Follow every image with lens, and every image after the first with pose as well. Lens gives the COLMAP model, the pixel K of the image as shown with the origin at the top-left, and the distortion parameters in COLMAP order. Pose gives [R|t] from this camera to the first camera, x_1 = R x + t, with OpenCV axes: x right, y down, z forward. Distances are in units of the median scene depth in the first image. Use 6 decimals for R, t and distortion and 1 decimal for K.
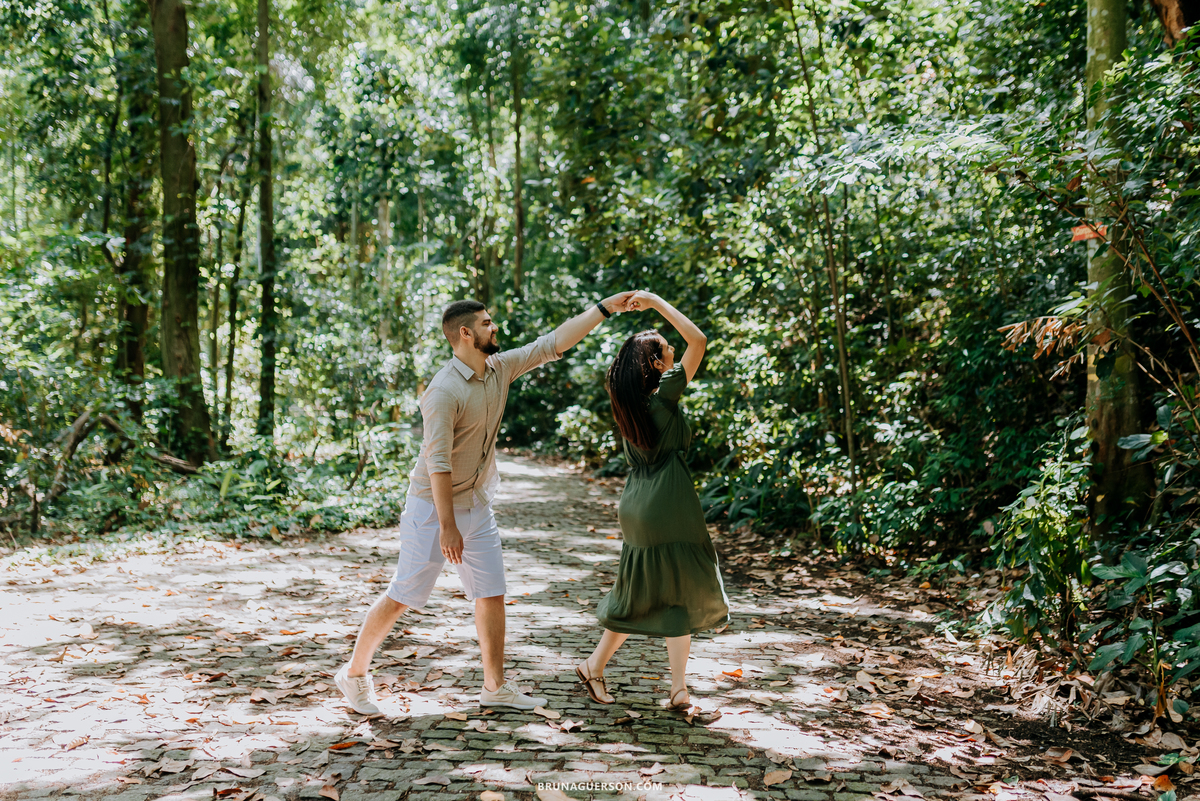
lens RADIAL K [[1178.3, 0, 625.8], [0, 1178.3, 401.0], [0, 0, 1]] dist [-0.001280, 0.005036]
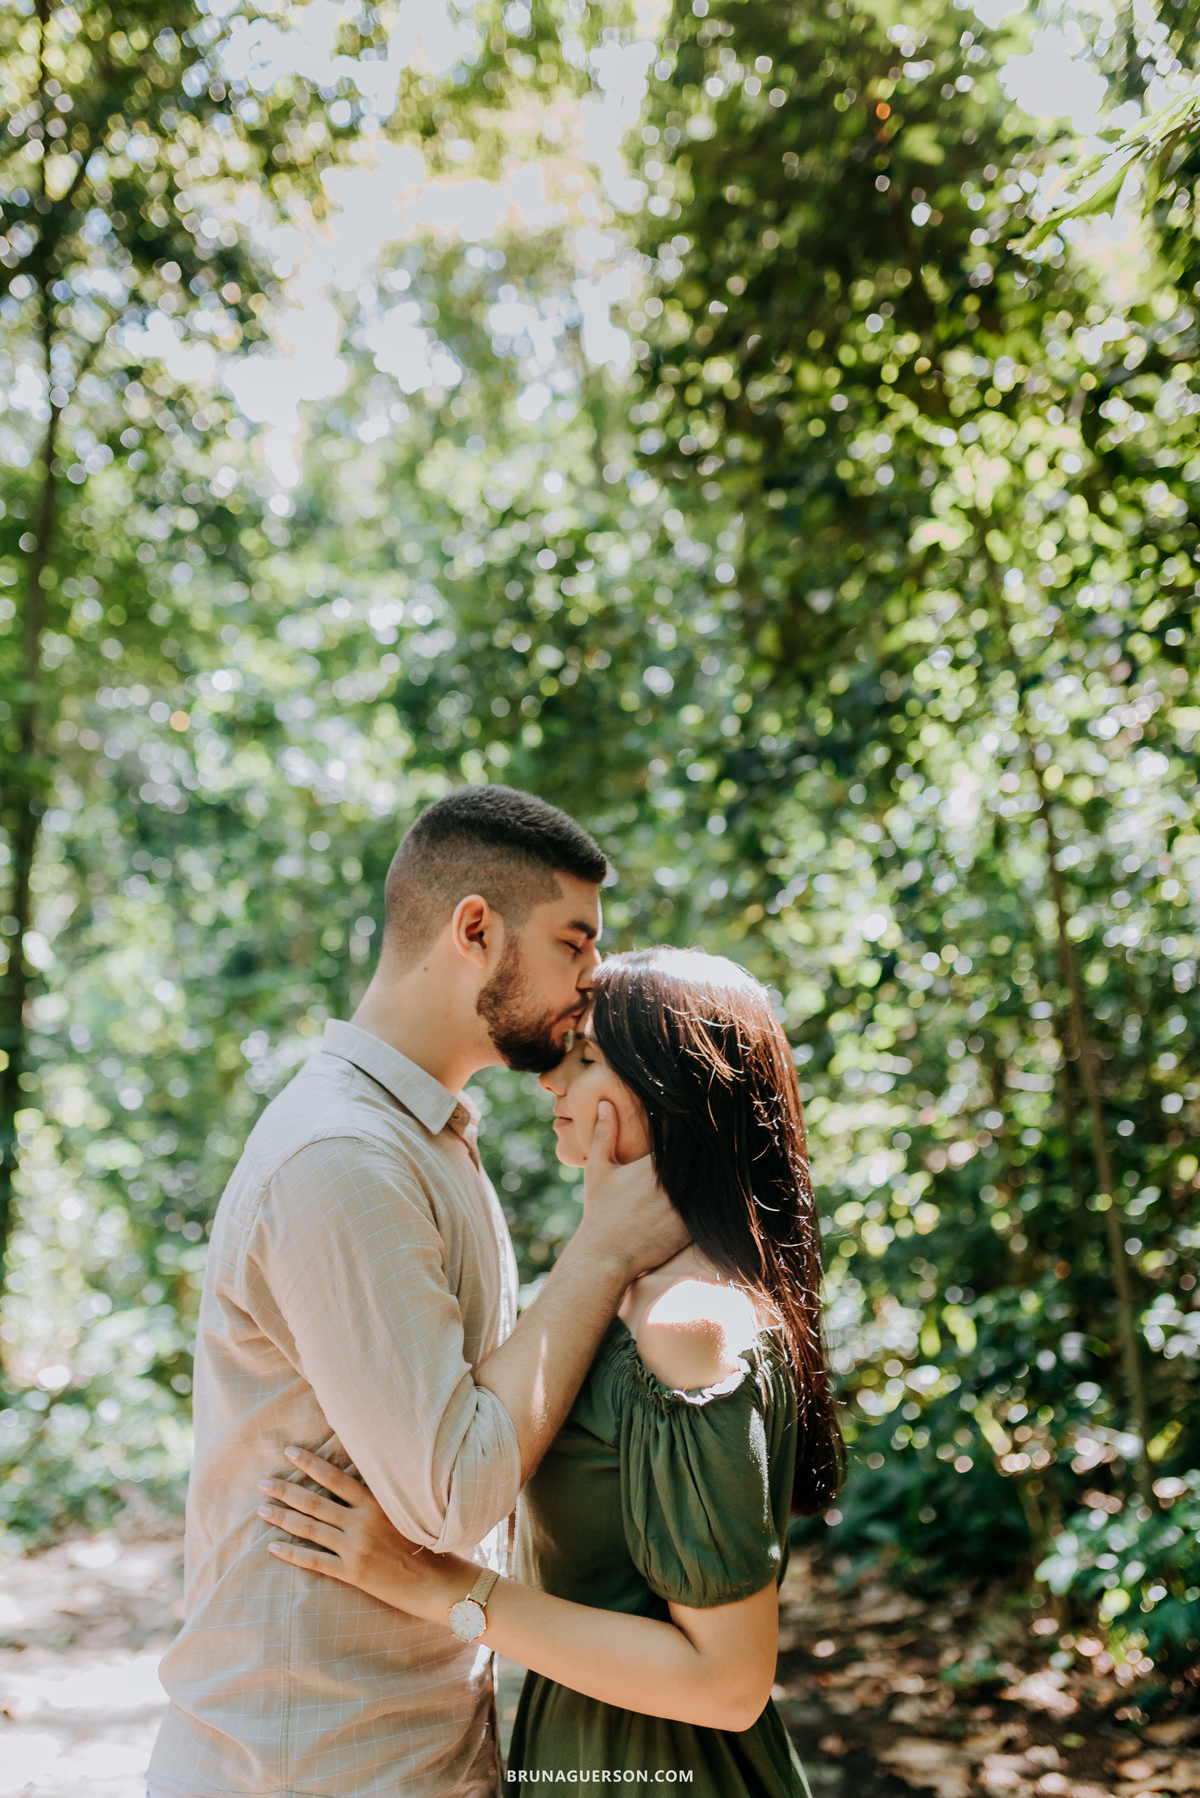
lens RADIAL K [[1765.5, 0, 589.8], [0, 1765.5, 912.3], [0, 0, 1]] dist [-0.001280, 0.005036]
pose [[0.998757, -0.012987, -0.048132, 0.046971], [0.002982, 0.979309, -0.202350, 0.005468], [0.049764, 0.201955, 0.978130, 0.458908]]
